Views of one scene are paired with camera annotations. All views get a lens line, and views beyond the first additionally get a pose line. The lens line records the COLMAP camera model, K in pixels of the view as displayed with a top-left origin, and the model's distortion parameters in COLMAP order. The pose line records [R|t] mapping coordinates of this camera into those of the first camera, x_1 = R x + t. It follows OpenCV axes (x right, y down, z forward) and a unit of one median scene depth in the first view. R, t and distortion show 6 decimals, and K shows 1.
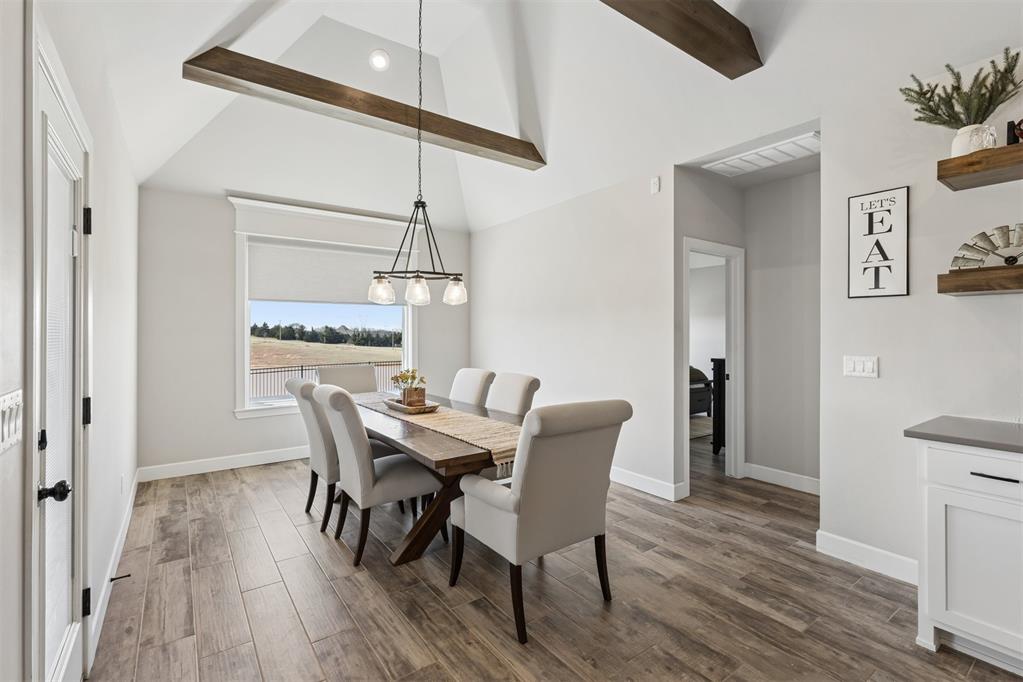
lens RADIAL K [[460.4, 0, 510.7], [0, 460.4, 332.5], [0, 0, 1]] dist [0.004656, -0.000760]
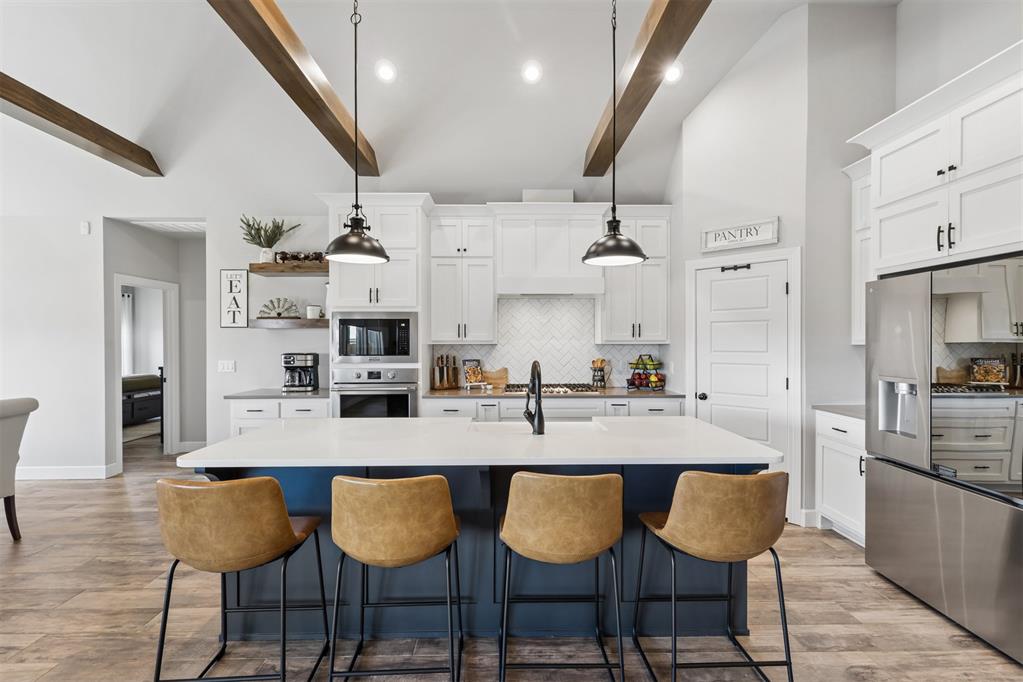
lens RADIAL K [[460.4, 0, 508.8], [0, 460.4, 344.2], [0, 0, 1]] dist [0.004656, -0.000760]
pose [[0.576373, -0.009082, 0.817136, -0.054272], [0.002660, 0.999954, 0.009238, -0.020660], [-0.817183, -0.003151, 0.576370, -0.755321]]
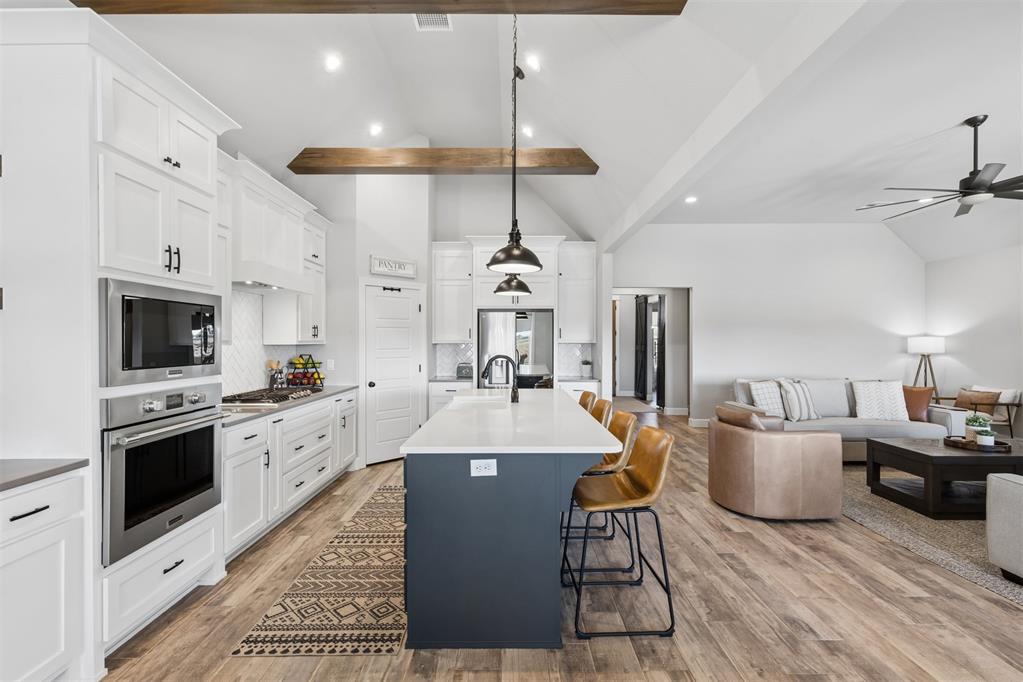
lens RADIAL K [[460.4, 0, 511.3], [0, 460.4, 339.1], [0, 0, 1]] dist [0.004656, -0.000760]
pose [[-0.808974, 0.001671, 0.587843, -0.073281], [-0.000872, 0.999991, -0.004042, -0.018385], [-0.587844, -0.003782, -0.808965, 0.544661]]
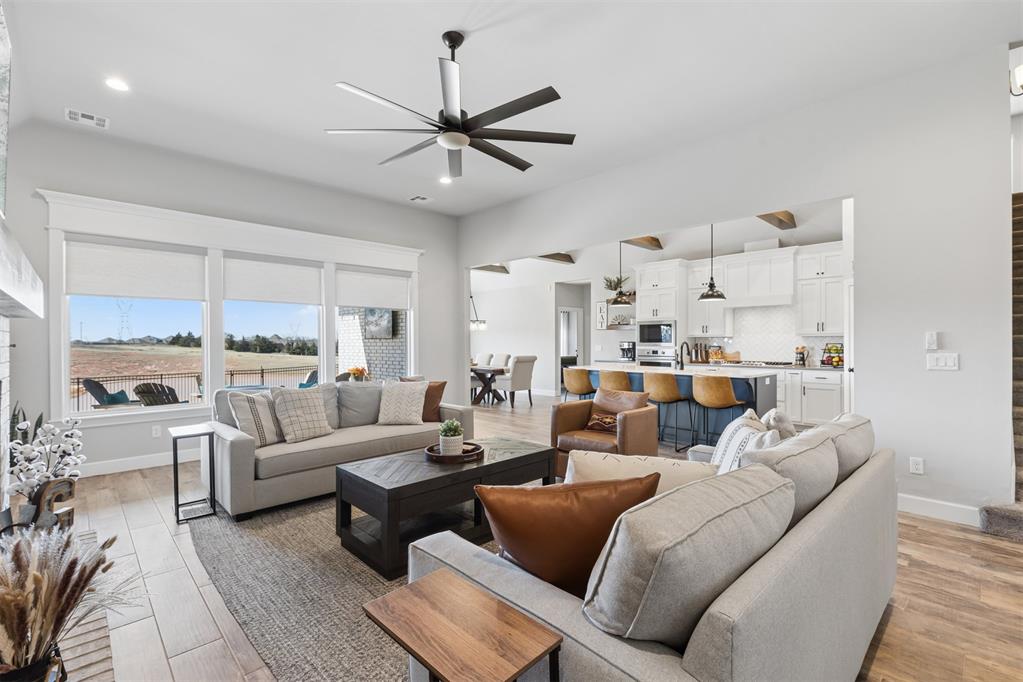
lens RADIAL K [[460.4, 0, 511.2], [0, 460.4, 339.1], [0, 0, 1]] dist [0.004656, -0.000760]
pose [[0.990563, -0.004789, 0.136973, -0.372176], [0.005219, 0.999983, -0.002782, 0.005404], [-0.136957, 0.003471, 0.990571, -2.140438]]
